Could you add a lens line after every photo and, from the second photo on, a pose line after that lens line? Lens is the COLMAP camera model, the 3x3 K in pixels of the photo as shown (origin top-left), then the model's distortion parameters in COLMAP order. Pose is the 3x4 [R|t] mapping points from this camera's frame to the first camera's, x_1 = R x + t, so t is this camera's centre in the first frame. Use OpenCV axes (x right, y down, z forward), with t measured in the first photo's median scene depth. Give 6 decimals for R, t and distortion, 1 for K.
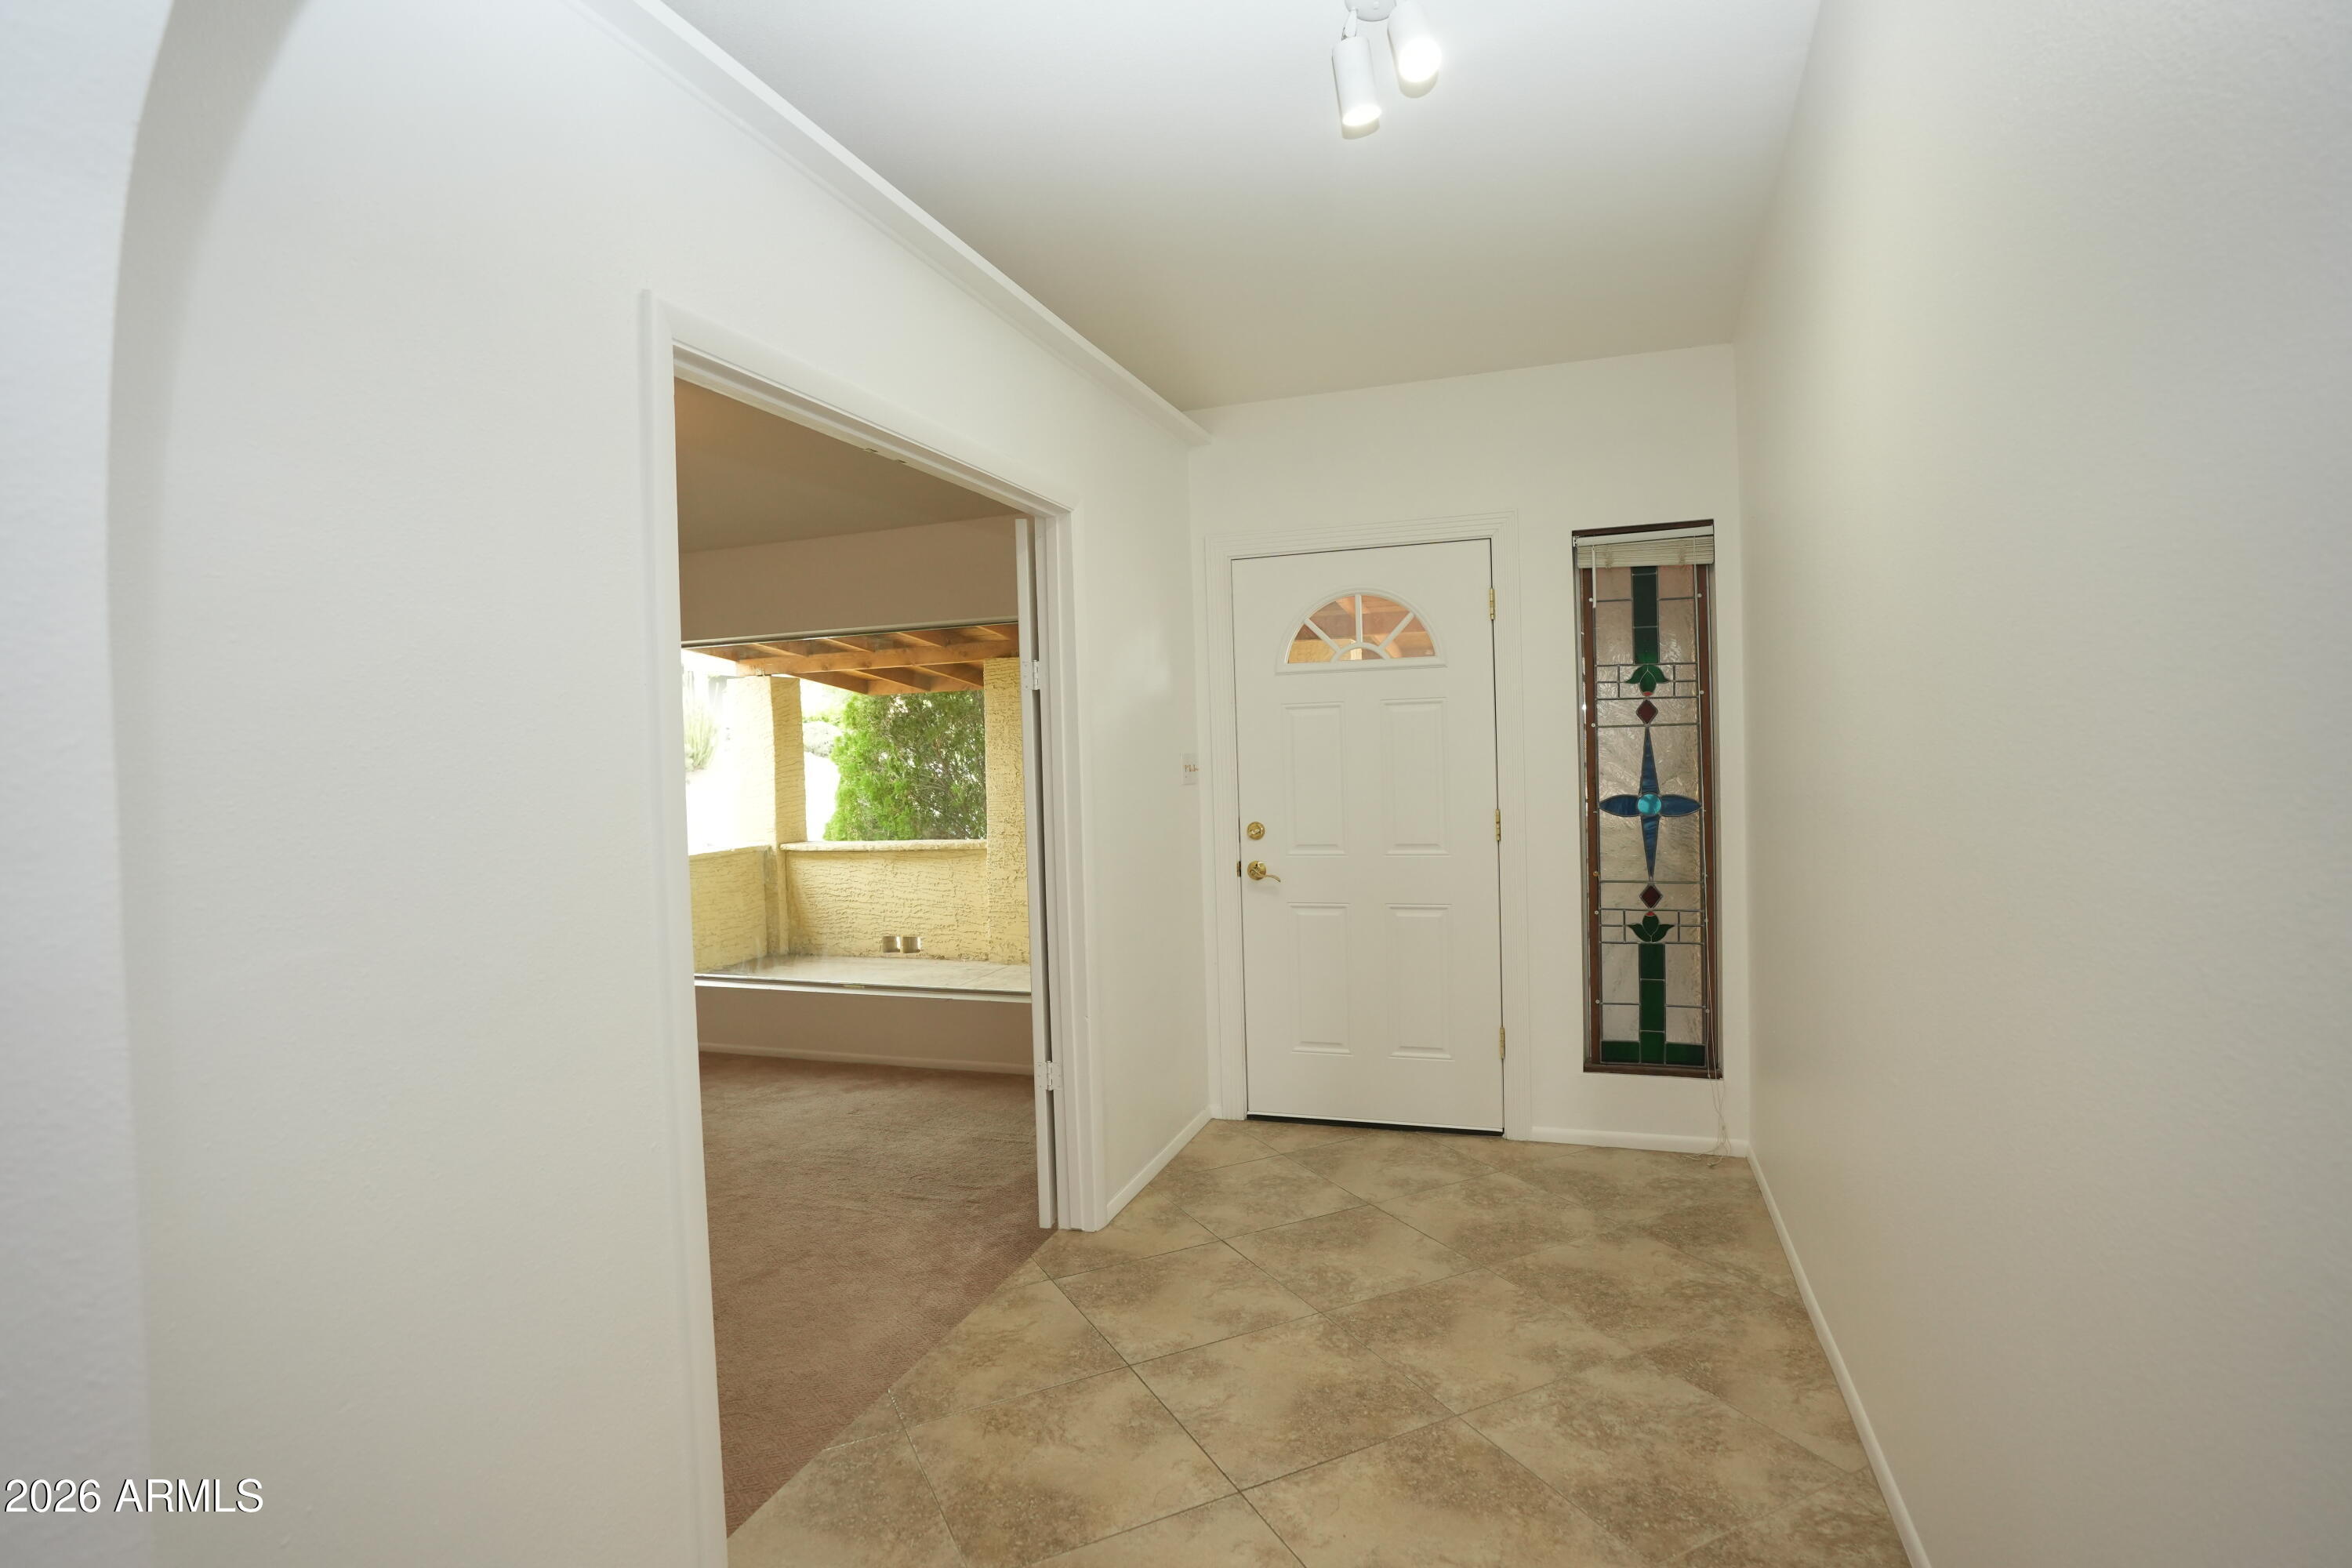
lens RADIAL K [[1167.2, 0, 1181.1], [0, 1167.2, 772.7], [0, 0, 1]] dist [-0.056276, 0.024086]
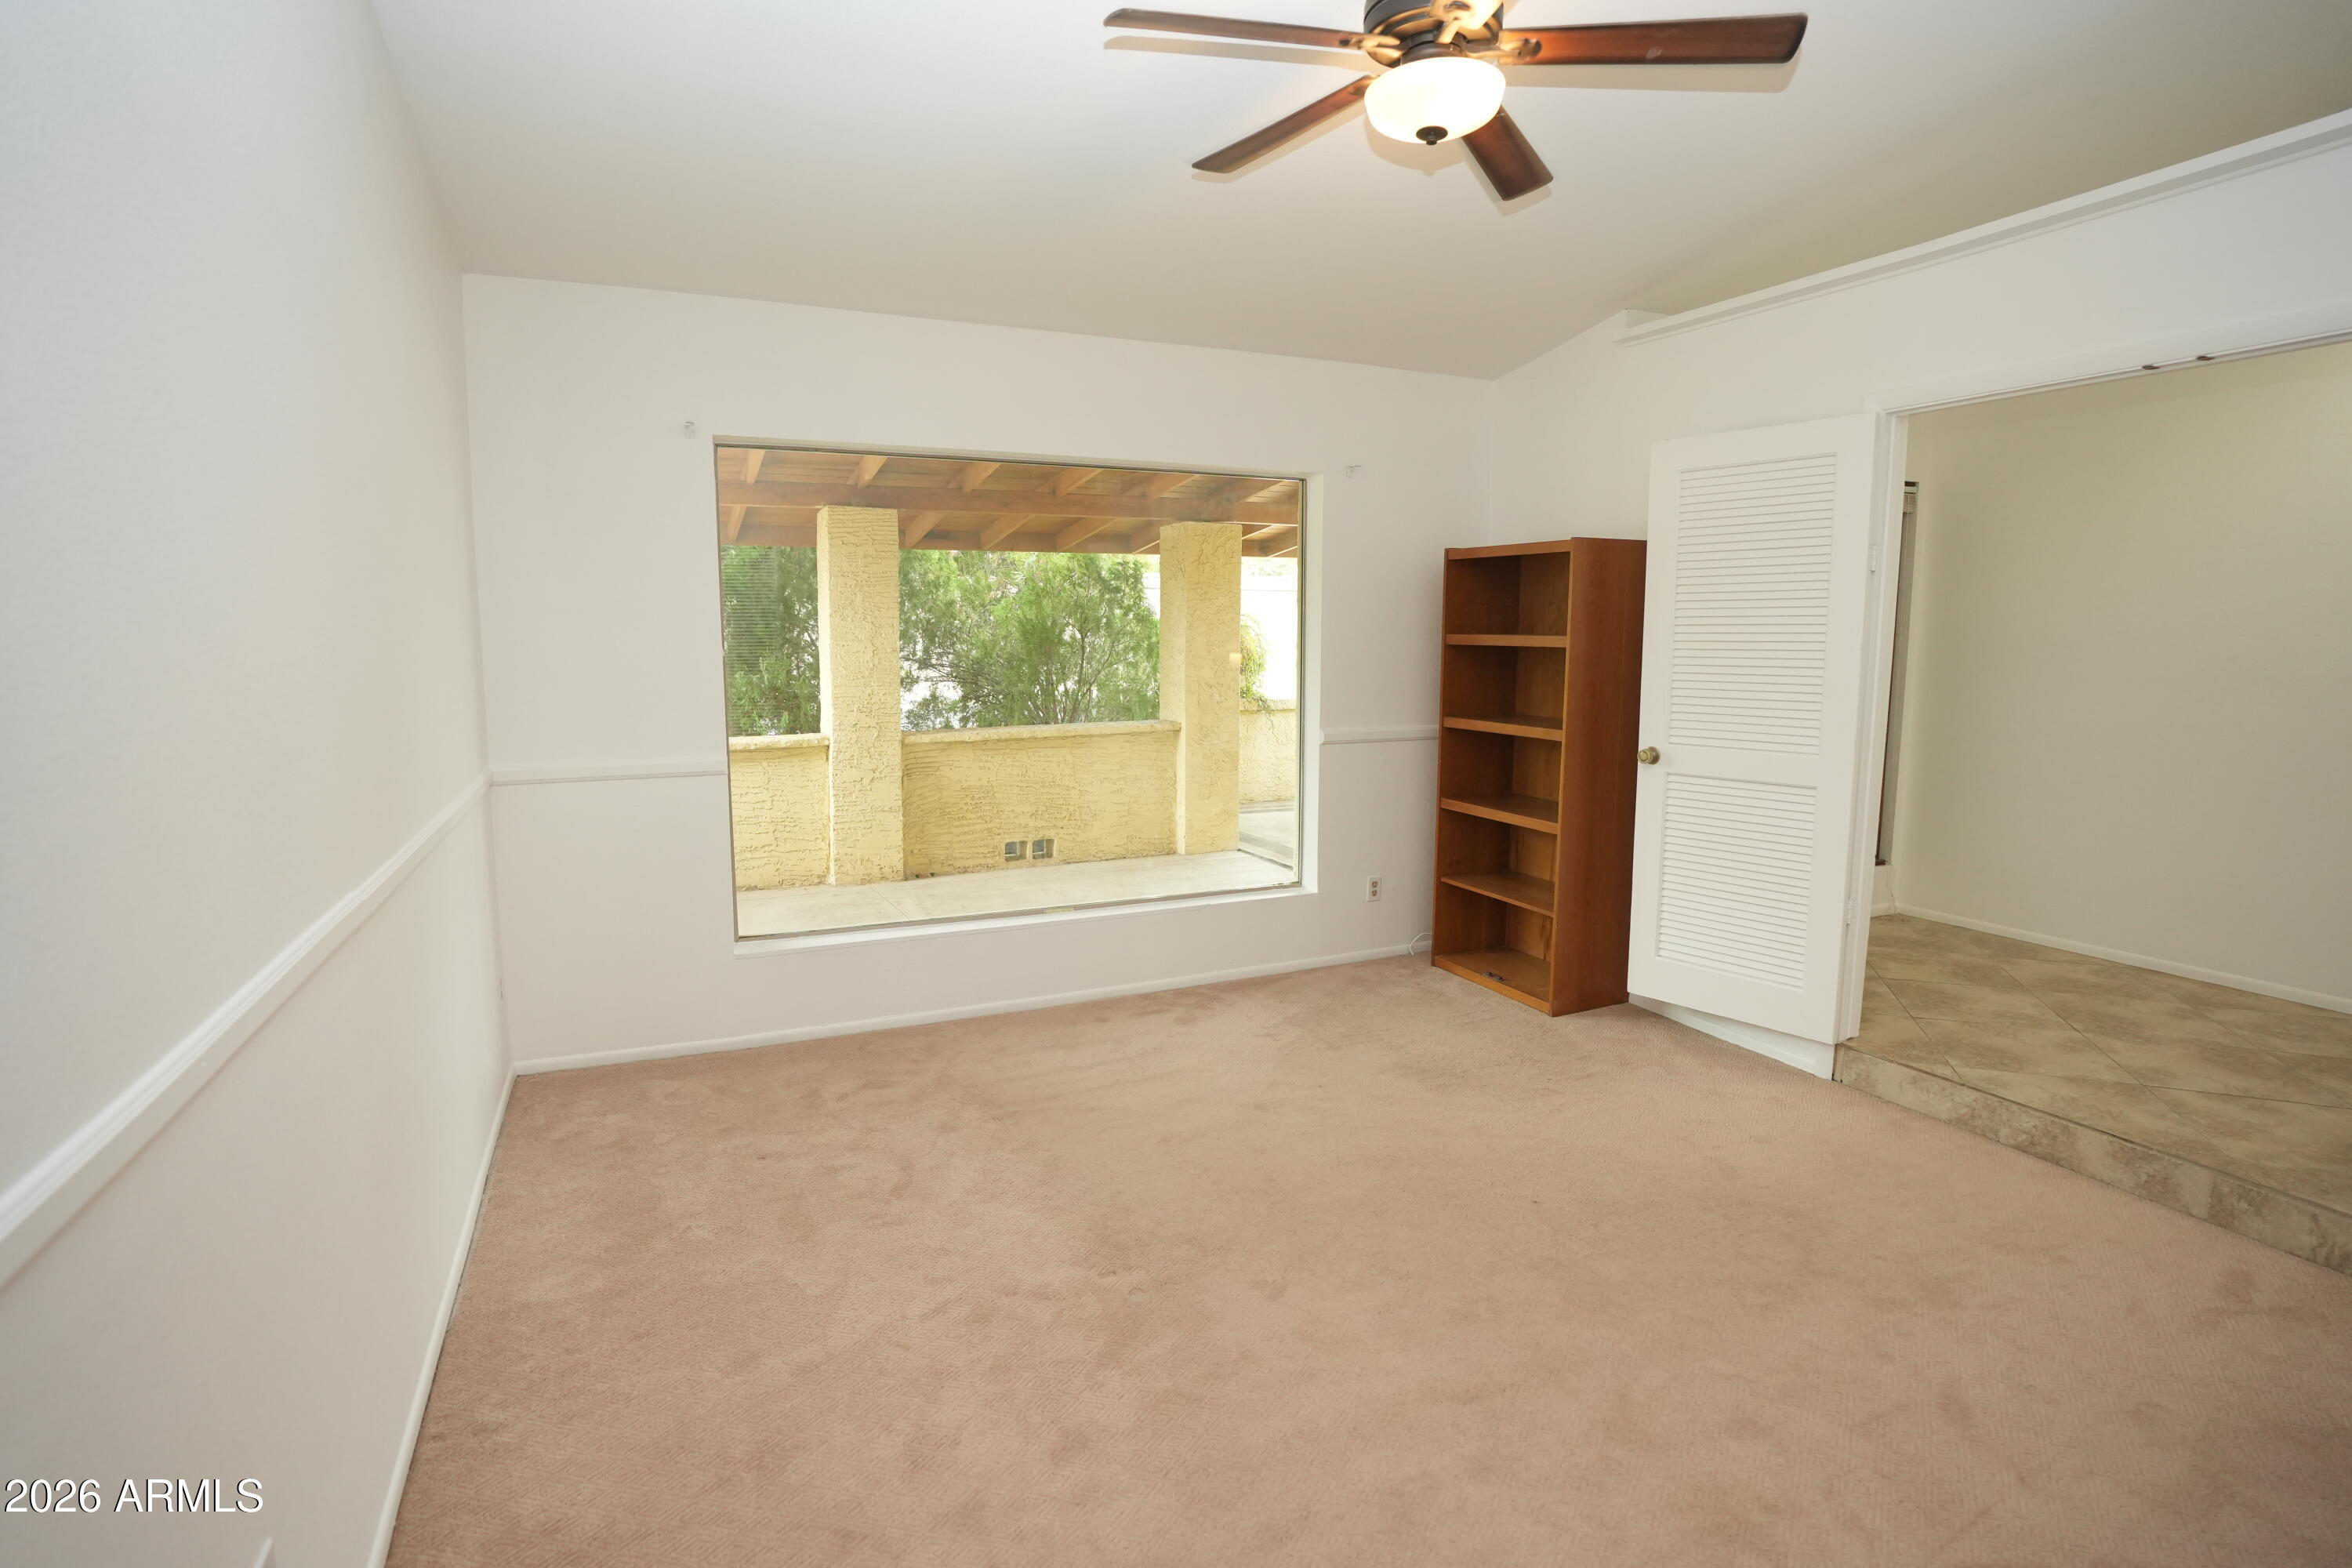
lens RADIAL K [[1167.2, 0, 1165.2], [0, 1167.2, 775.9], [0, 0, 1]] dist [-0.056276, 0.024086]
pose [[0.726607, -0.054404, 0.684896, -0.553587], [-0.009998, 0.995917, 0.089716, 0.012099], [-0.686980, -0.072036, 0.723097, 0.262157]]
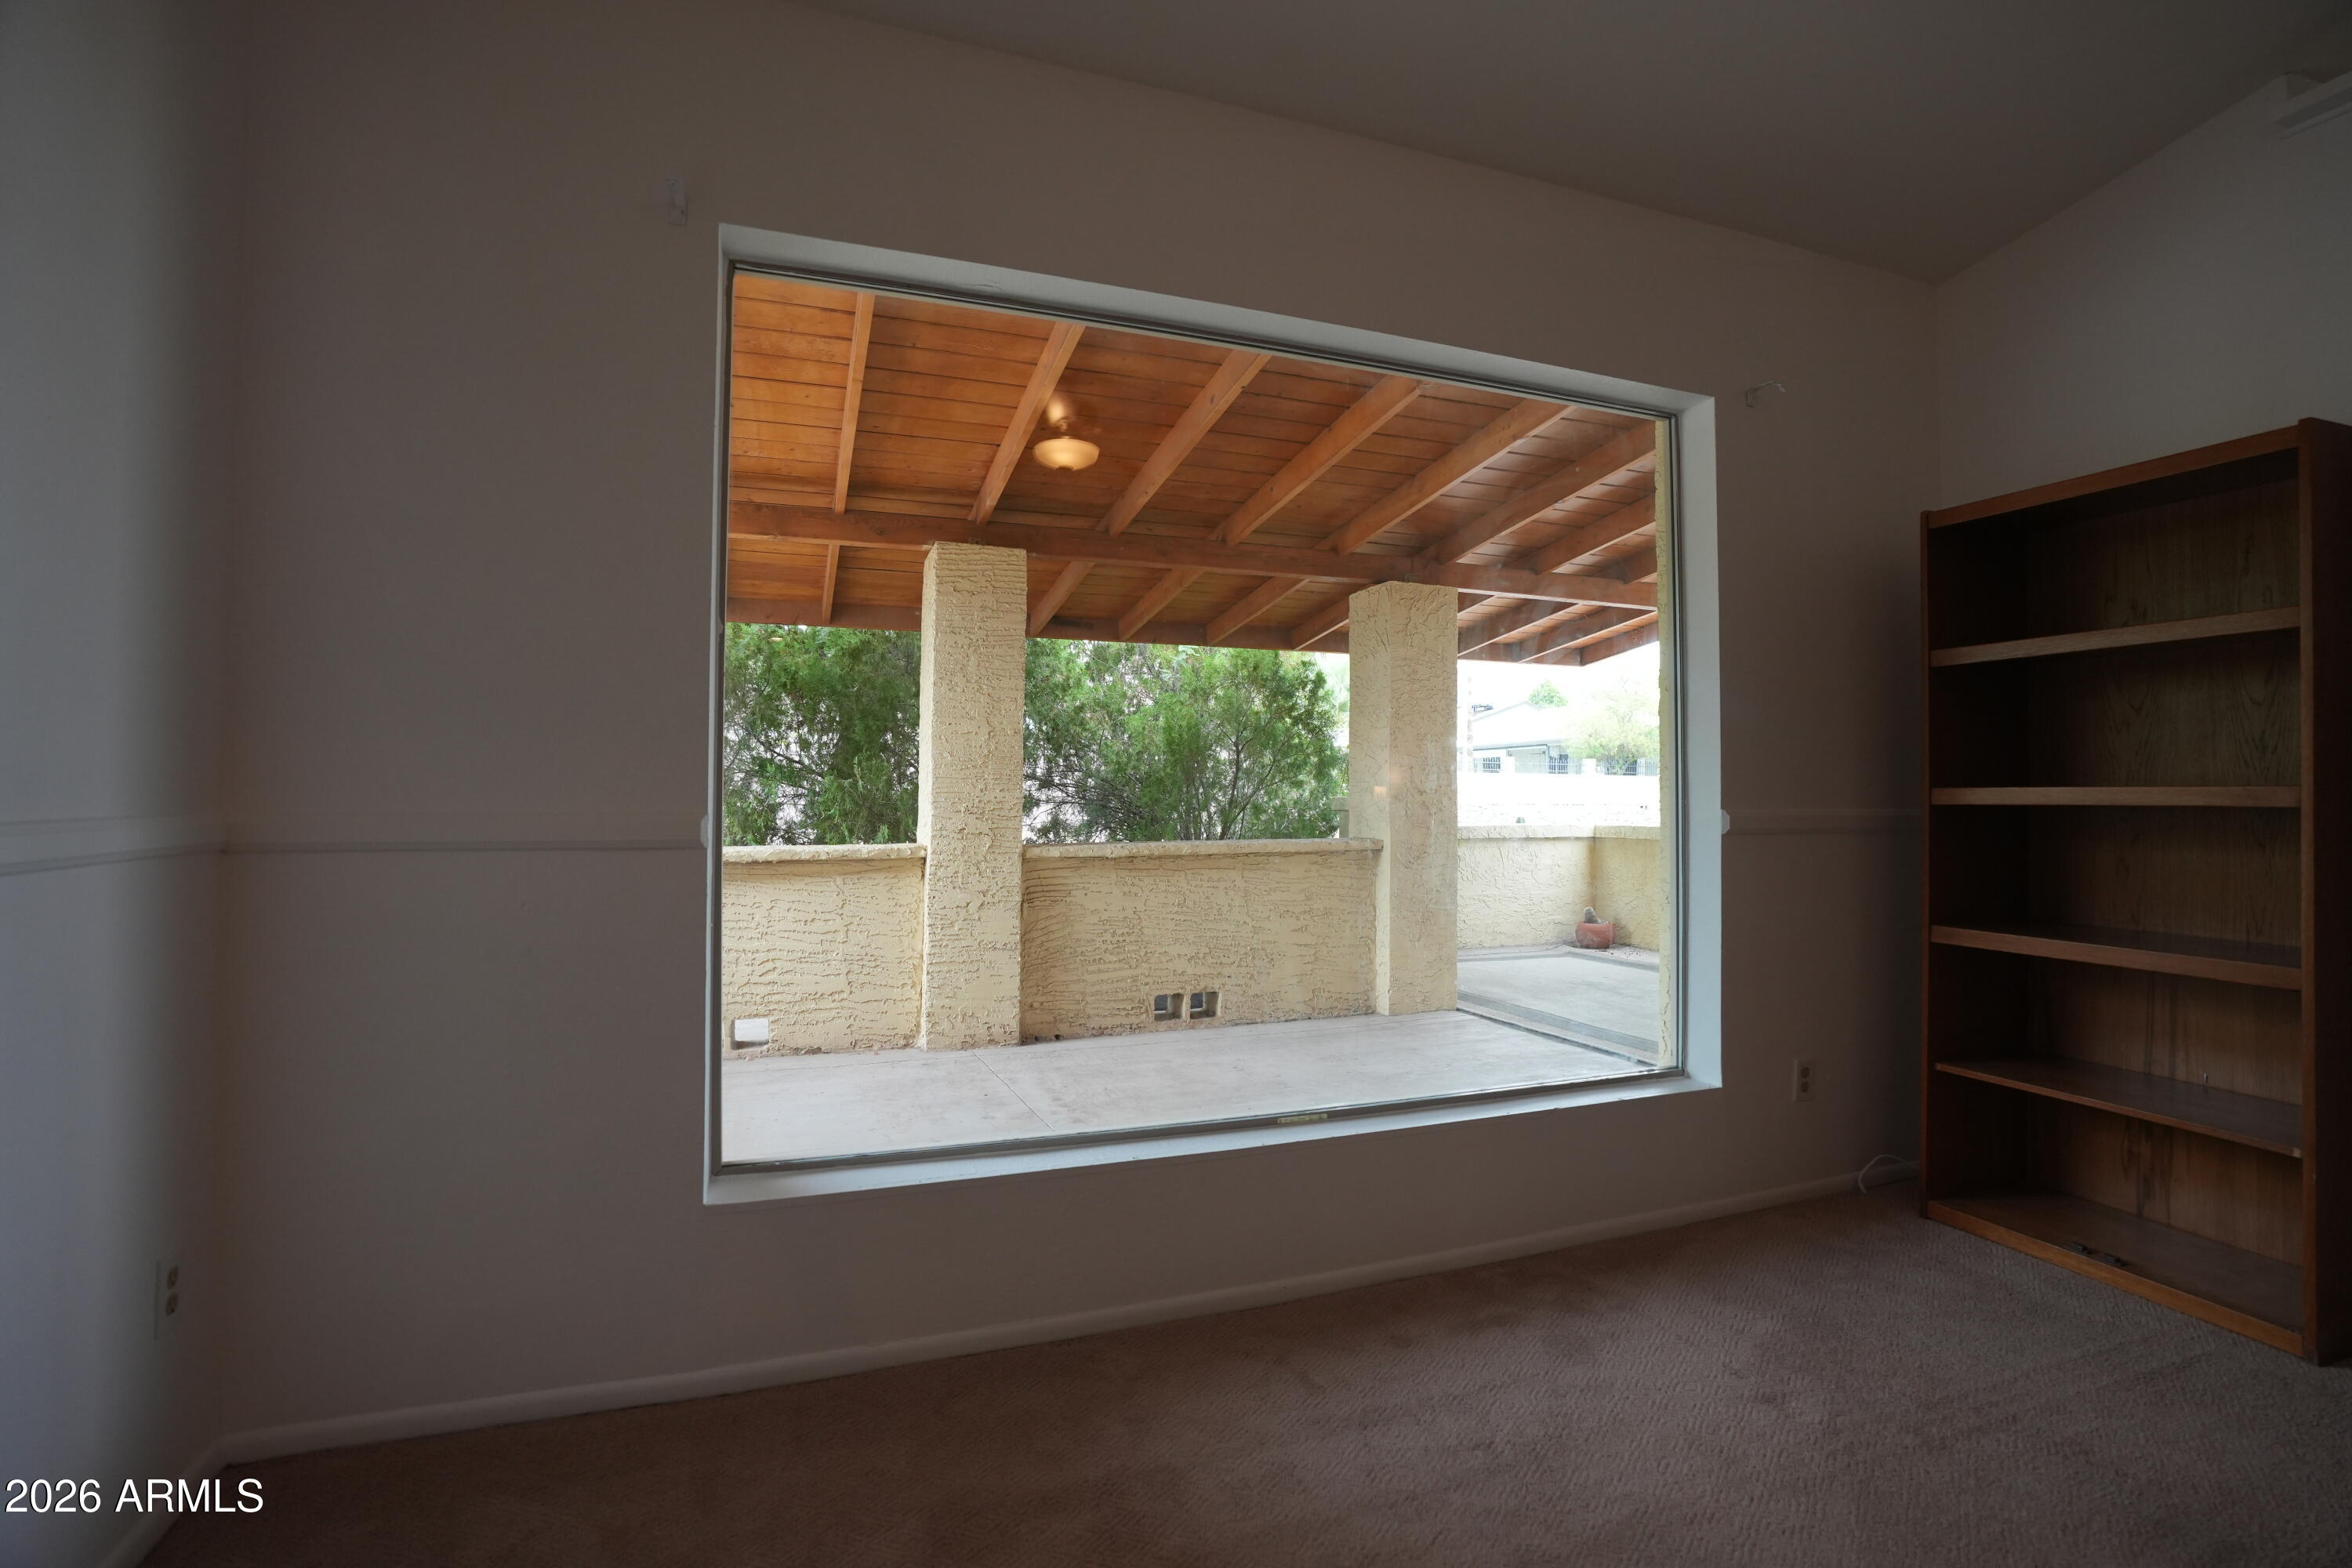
lens RADIAL K [[1077.0, 0, 1165.7], [0, 1077.0, 776.2], [0, 0, 1]] dist [-0.054529, 0.014959]
pose [[0.779921, 0.047158, 0.624099, -0.419932], [-0.016511, 0.998361, -0.054804, 0.052449], [-0.625660, 0.032439, 0.779421, 0.498273]]
